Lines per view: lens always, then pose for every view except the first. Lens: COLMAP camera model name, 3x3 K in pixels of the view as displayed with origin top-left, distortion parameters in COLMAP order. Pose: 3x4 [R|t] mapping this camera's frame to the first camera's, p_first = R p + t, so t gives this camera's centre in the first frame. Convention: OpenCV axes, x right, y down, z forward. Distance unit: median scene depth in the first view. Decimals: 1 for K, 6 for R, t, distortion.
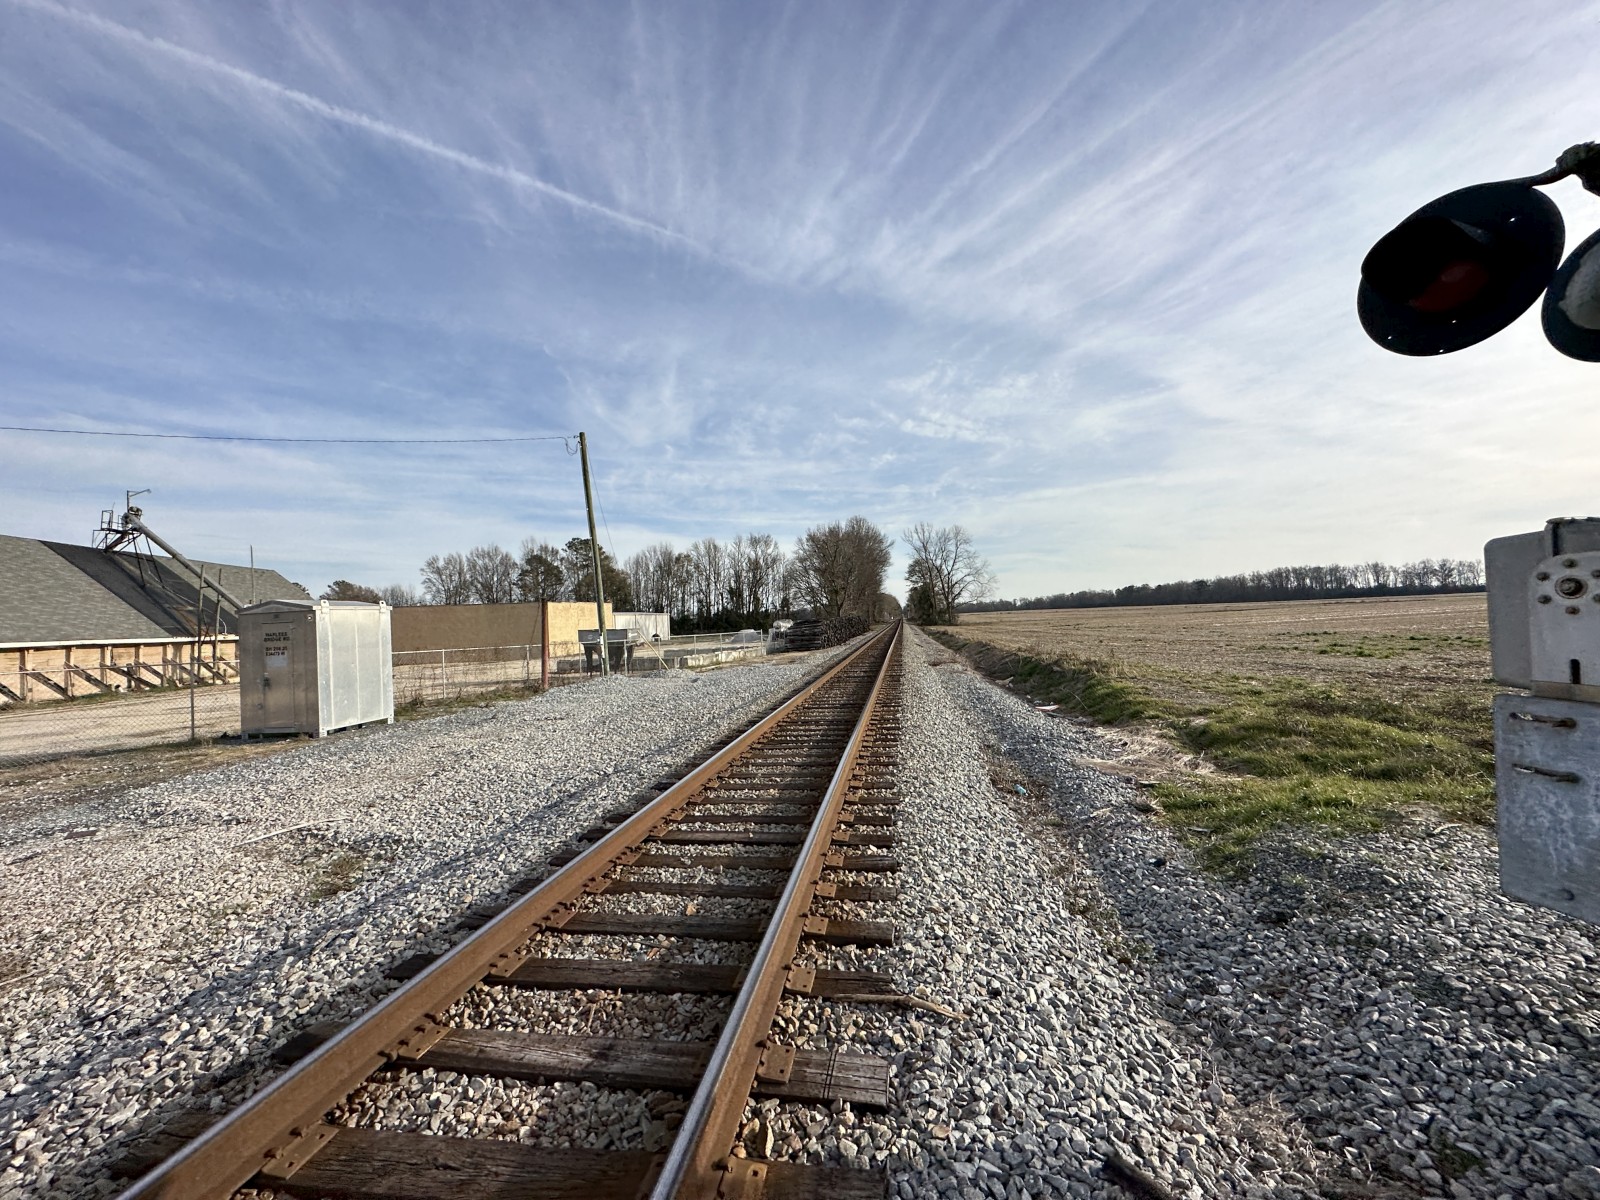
lens RADIAL K [[641.6, 0, 797.8], [0, 641.6, 602.2], [0, 0, 1]] dist [-0.004073, 0.001465]
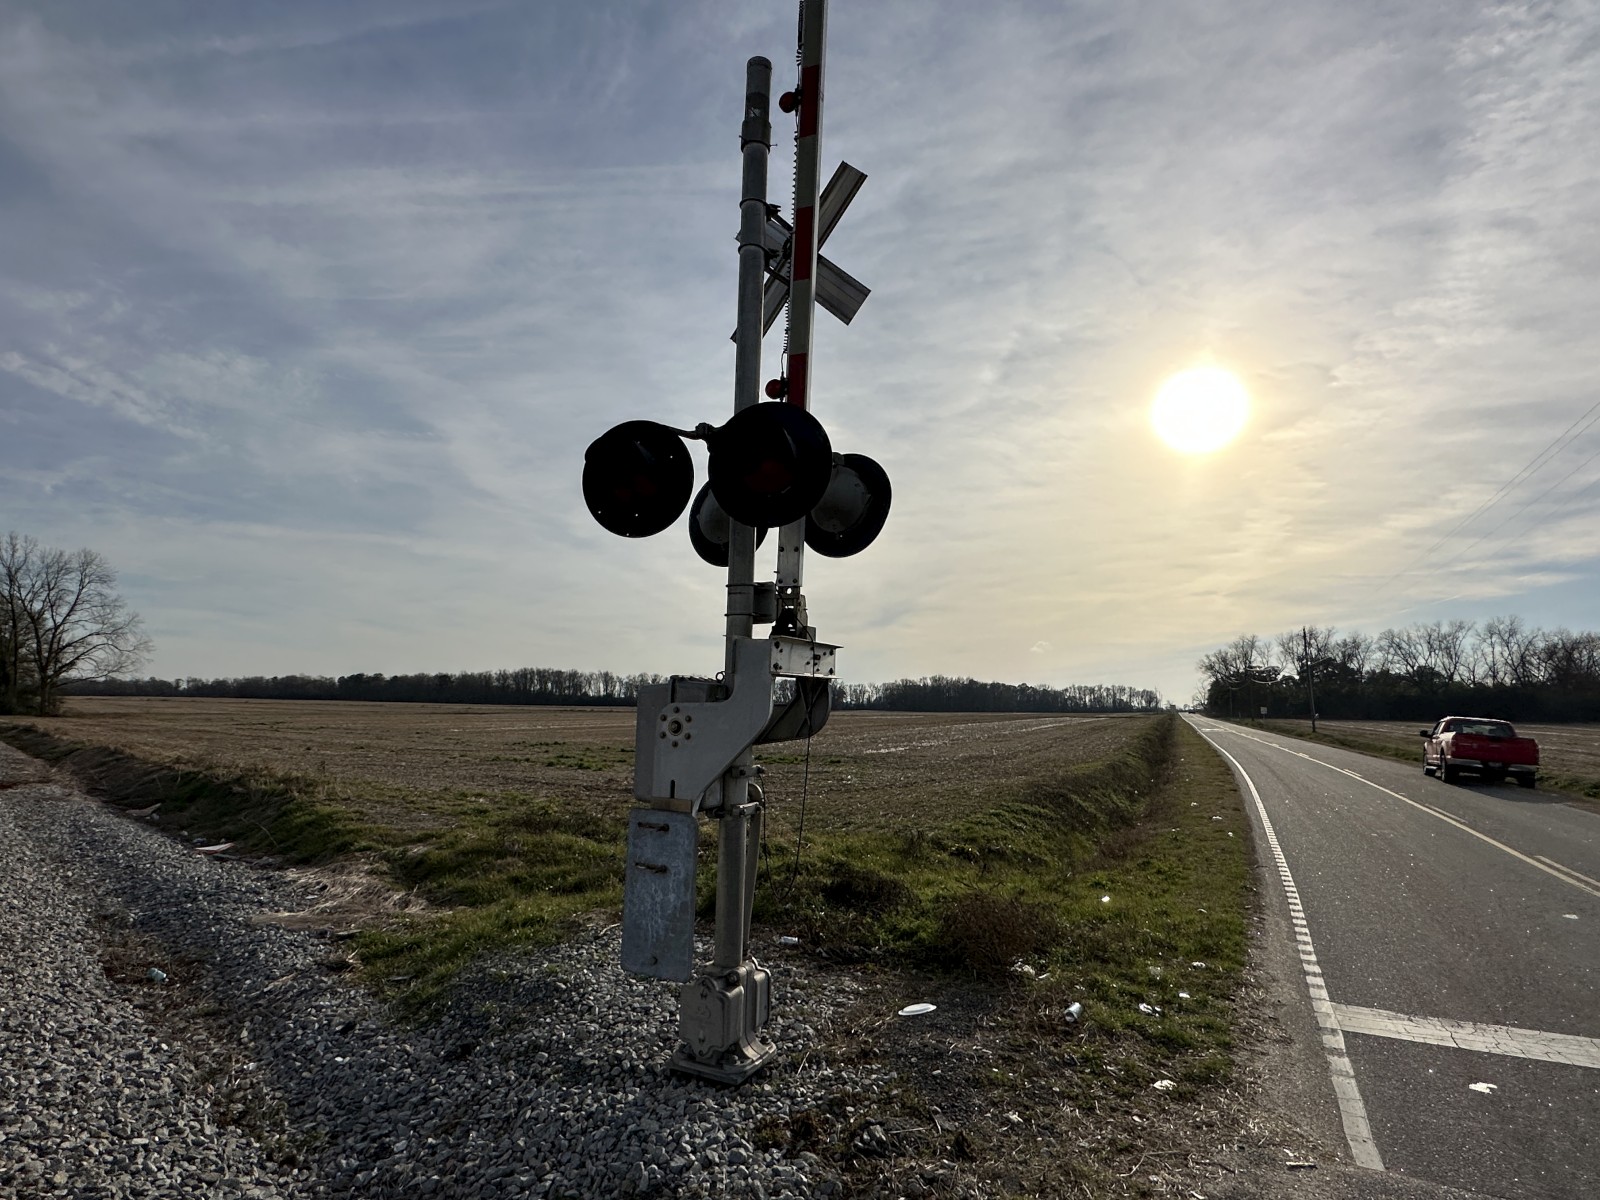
lens RADIAL K [[842.1, 0, 801.1], [0, 842.1, 605.0], [0, 0, 1]] dist [-0.000958, -0.000111]
pose [[0.569124, 0.151223, 0.808226, -0.064891], [-0.064115, 0.988111, -0.139733, -0.020882], [-0.819749, 0.027706, 0.572053, -0.119753]]
